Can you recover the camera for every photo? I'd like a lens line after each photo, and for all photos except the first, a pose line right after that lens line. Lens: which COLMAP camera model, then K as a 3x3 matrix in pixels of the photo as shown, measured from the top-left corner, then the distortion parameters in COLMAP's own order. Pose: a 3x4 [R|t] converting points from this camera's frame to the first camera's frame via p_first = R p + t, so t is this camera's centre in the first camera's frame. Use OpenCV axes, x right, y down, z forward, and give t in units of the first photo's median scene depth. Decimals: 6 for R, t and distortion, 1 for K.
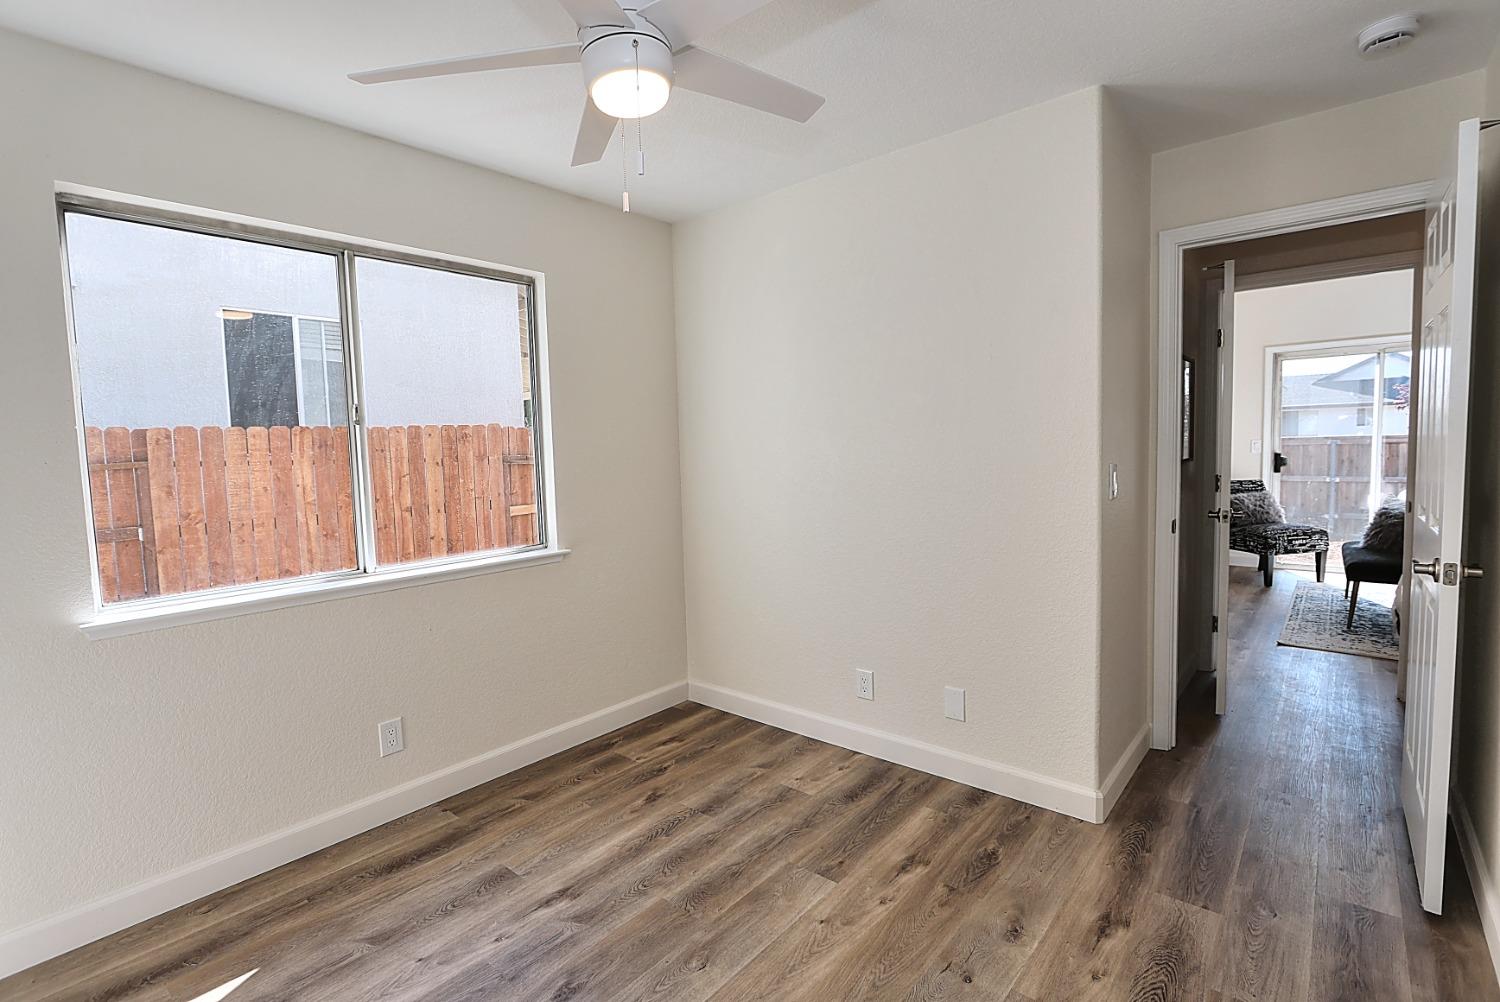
lens RADIAL K [[693.4, 0, 750.3], [0, 693.4, 497.1], [0, 0, 1]] dist [-0.016235, 0.002395]
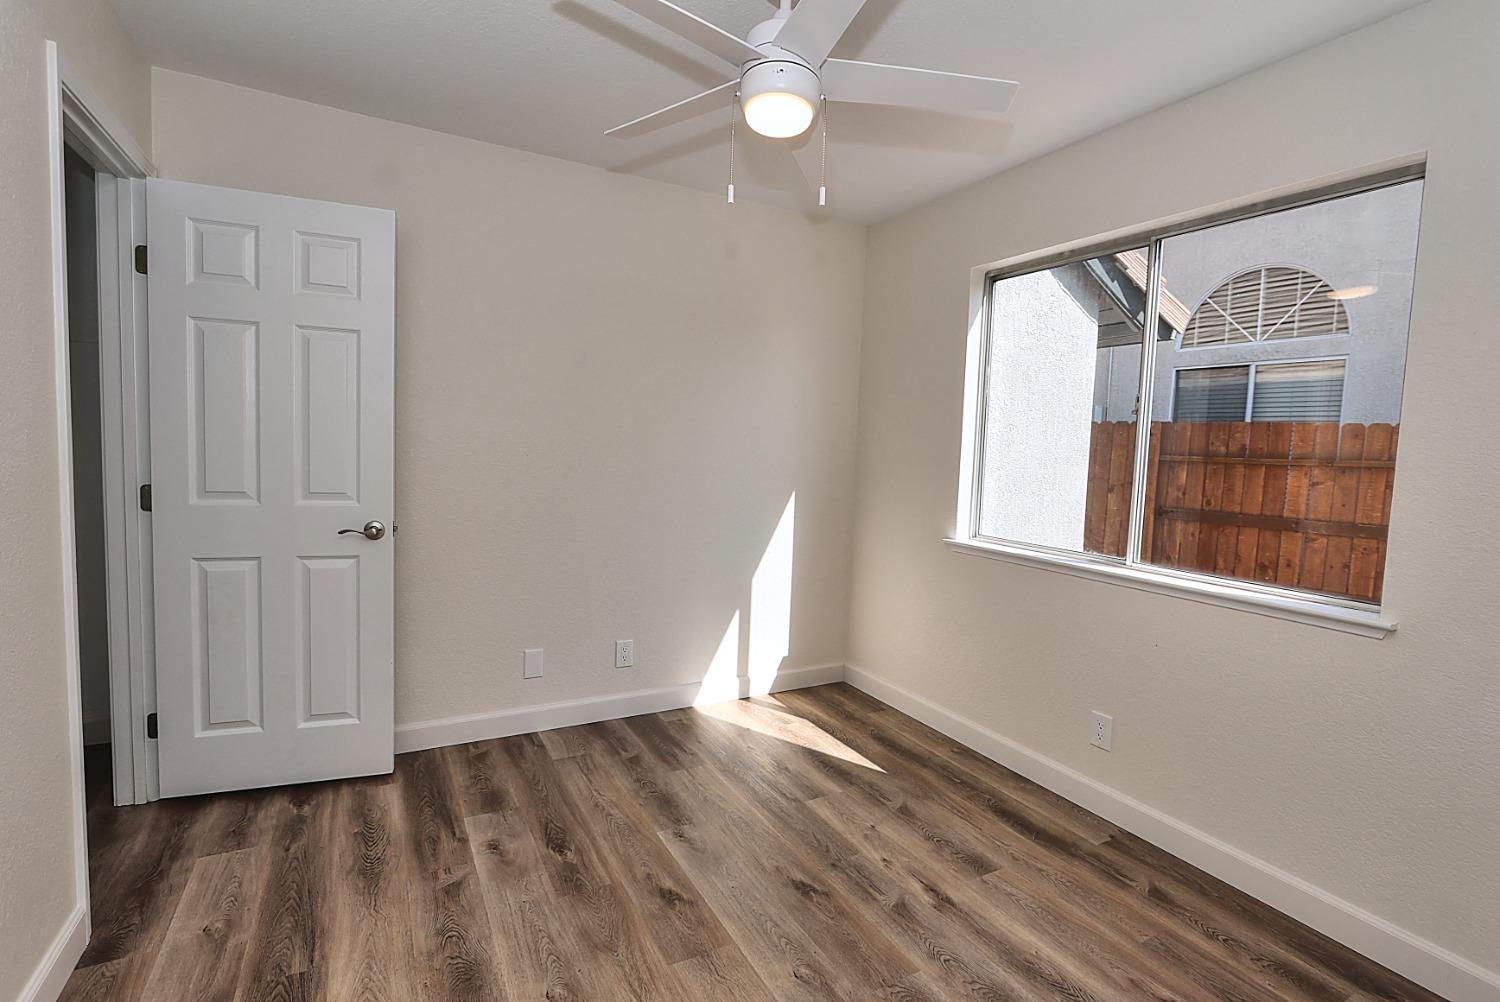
lens RADIAL K [[693.4, 0, 744.4], [0, 693.4, 496.3], [0, 0, 1]] dist [-0.016235, 0.002395]
pose [[-0.357663, 0.088748, -0.929624, 0.665851], [-0.094426, 0.986935, 0.130548, -0.078182], [0.929064, 0.134473, -0.344610, 0.992460]]
